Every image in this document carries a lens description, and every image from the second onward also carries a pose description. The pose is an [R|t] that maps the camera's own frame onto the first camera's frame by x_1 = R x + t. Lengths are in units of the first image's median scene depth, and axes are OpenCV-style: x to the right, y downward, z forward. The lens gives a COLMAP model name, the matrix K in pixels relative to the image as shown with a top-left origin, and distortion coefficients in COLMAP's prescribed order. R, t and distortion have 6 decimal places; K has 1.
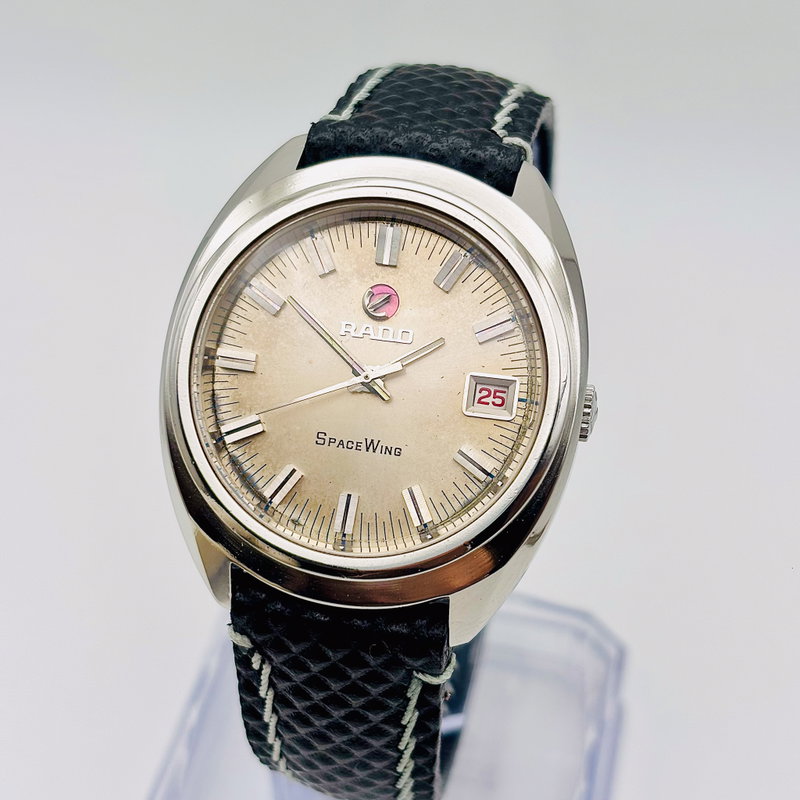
lens RADIAL K [[1734.0, 0, 395.5], [0, 1734.0, 398.0], [0, 0, 1]] dist [0.425502, 0.000000]
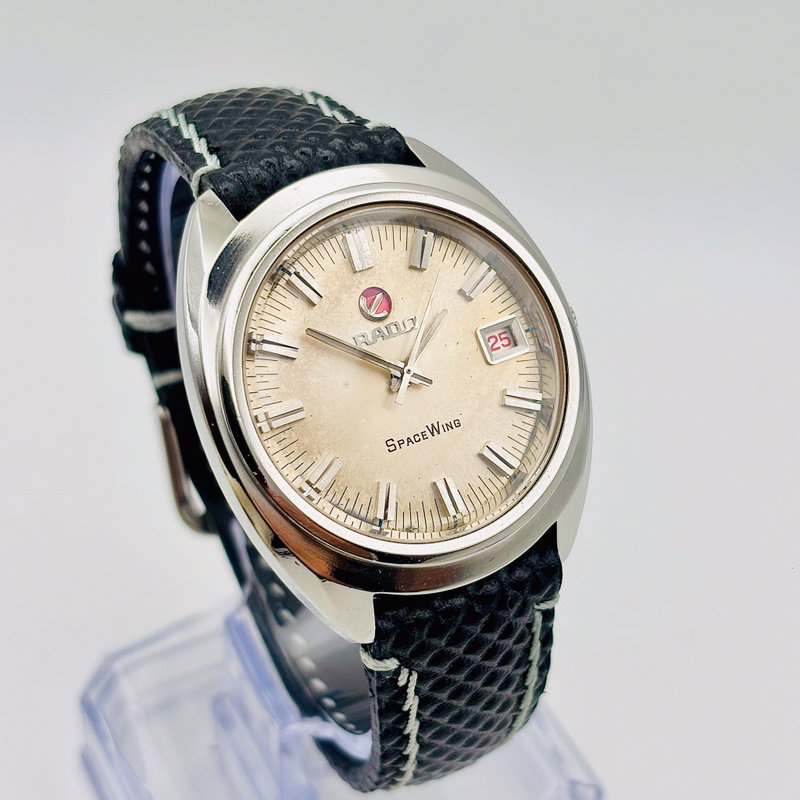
lens RADIAL K [[1734.0, 0, 412.3], [0, 1734.0, 372.8], [0, 0, 1]] dist [0.425502, 0.000000]
pose [[0.750522, -0.414802, 0.514448, -0.543463], [0.420682, 0.900250, 0.112148, -0.125289], [-0.509651, 0.132249, 0.850157, 0.109857]]
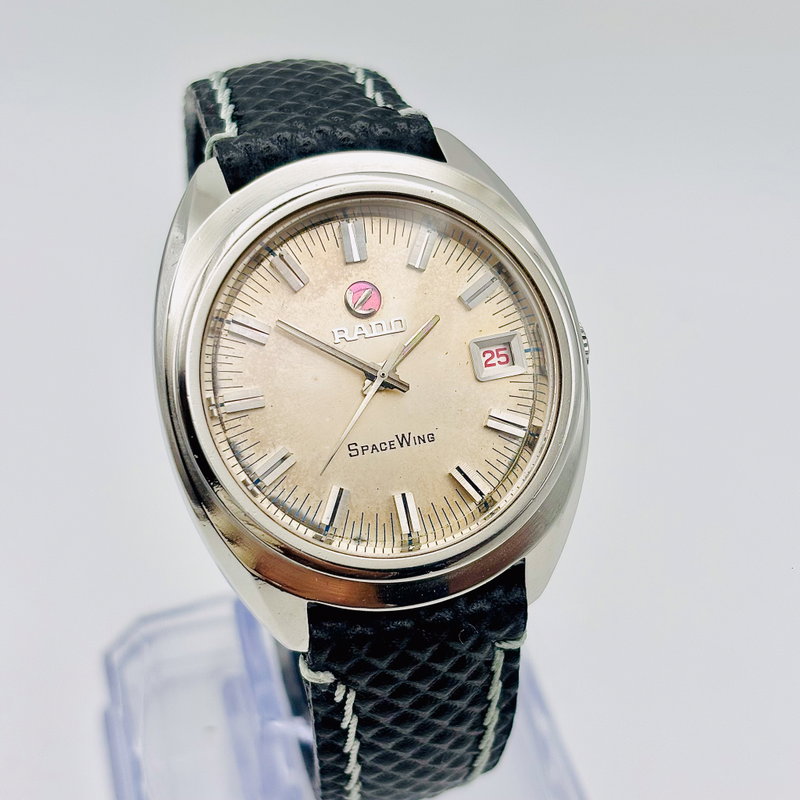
lens RADIAL K [[1734.0, 0, 394.7], [0, 1734.0, 398.5], [0, 0, 1]] dist [0.425502, 0.000000]
pose [[0.884725, -0.301827, 0.355193, -0.358030], [0.300513, 0.951868, 0.060328, -0.055597], [-0.356305, 0.053367, 0.932844, 0.080074]]
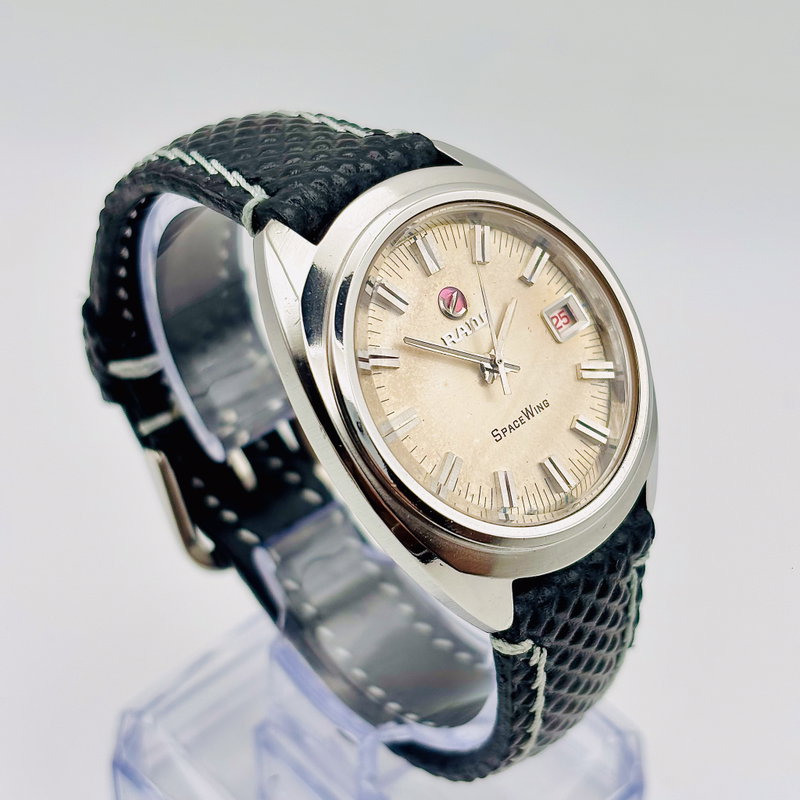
lens RADIAL K [[1734.0, 0, 406.1], [0, 1734.0, 370.5], [0, 0, 1]] dist [0.425502, 0.000000]
pose [[0.536230, -0.524718, 0.661156, -0.749440], [0.534973, 0.817151, 0.214632, -0.265118], [-0.652886, 0.238609, 0.718892, 0.262011]]
